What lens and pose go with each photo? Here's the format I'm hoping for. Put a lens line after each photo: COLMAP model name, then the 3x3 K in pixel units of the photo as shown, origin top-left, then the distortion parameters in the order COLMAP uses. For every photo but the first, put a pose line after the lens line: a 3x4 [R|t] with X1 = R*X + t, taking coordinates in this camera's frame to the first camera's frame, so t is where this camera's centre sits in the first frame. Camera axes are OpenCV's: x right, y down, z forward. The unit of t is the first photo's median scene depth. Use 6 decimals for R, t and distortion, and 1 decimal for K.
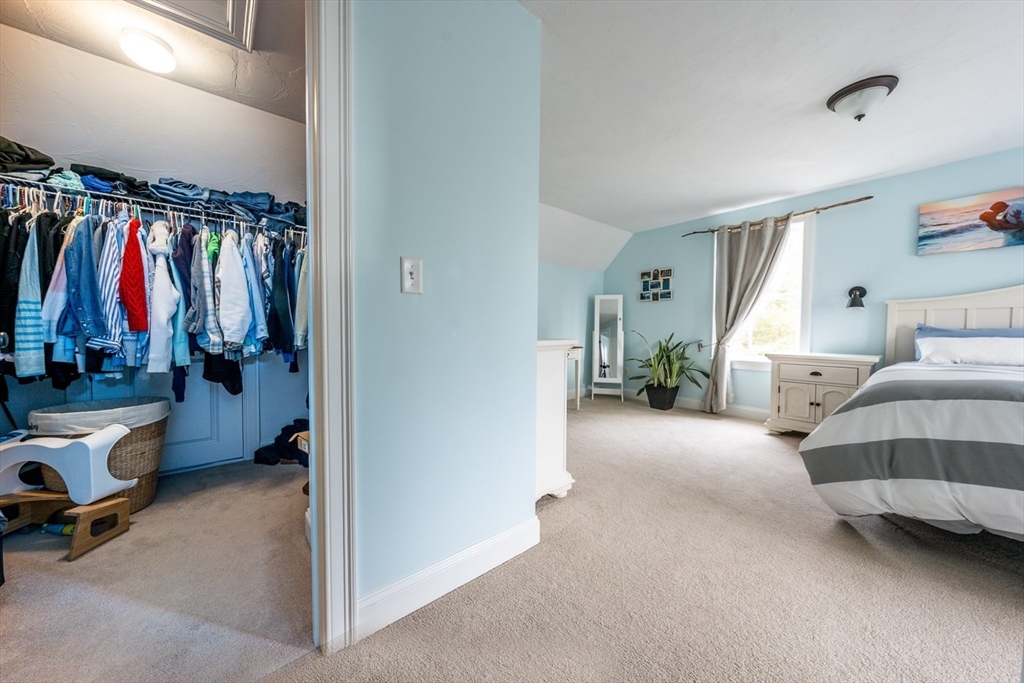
lens RADIAL K [[350.6, 0, 504.6], [0, 350.6, 339.2], [0, 0, 1]] dist [-0.002300, -0.000345]
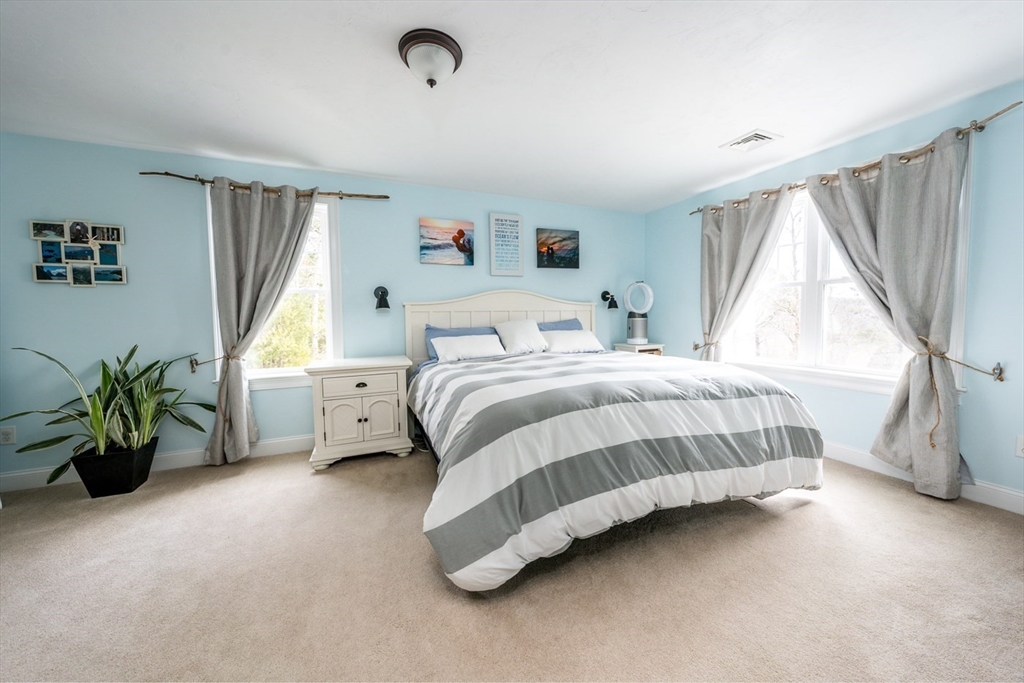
lens RADIAL K [[350.6, 0, 507.1], [0, 350.6, 332.9], [0, 0, 1]] dist [-0.002300, -0.000345]
pose [[0.272783, -0.059562, 0.960230, 0.126799], [0.043962, 0.997811, 0.049405, -0.044365], [-0.961071, 0.028737, 0.274804, 0.320054]]
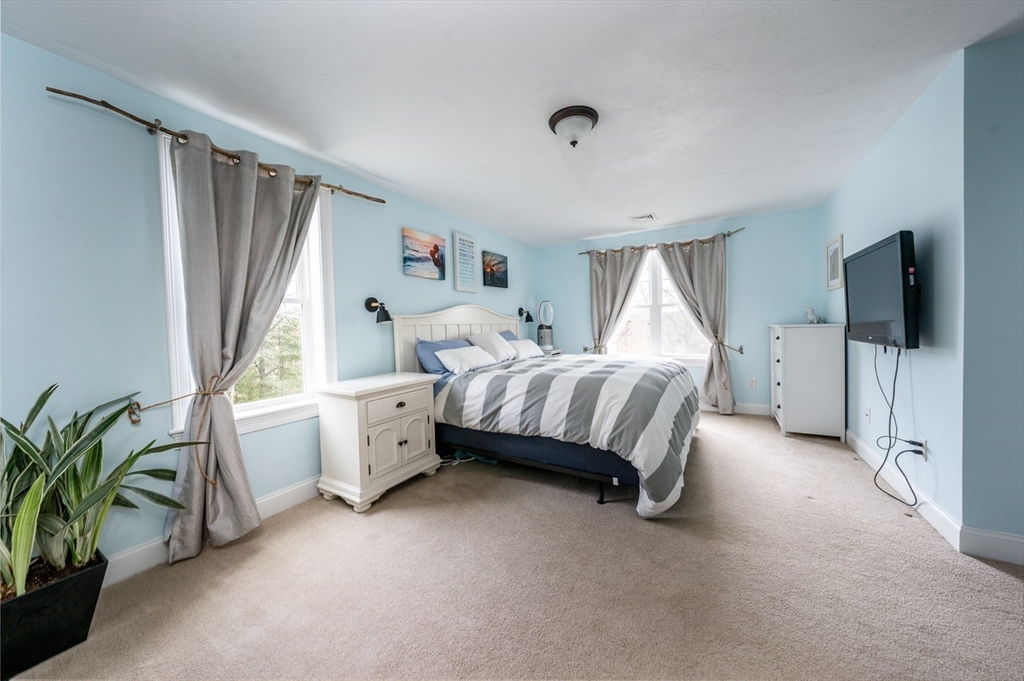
lens RADIAL K [[350.6, 0, 507.7], [0, 350.6, 336.5], [0, 0, 1]] dist [-0.002300, -0.000345]
pose [[-0.355001, -0.022045, 0.934606, 0.050968], [0.055706, 0.997447, 0.044687, -0.059989], [-0.933205, 0.067927, -0.352867, 0.812064]]
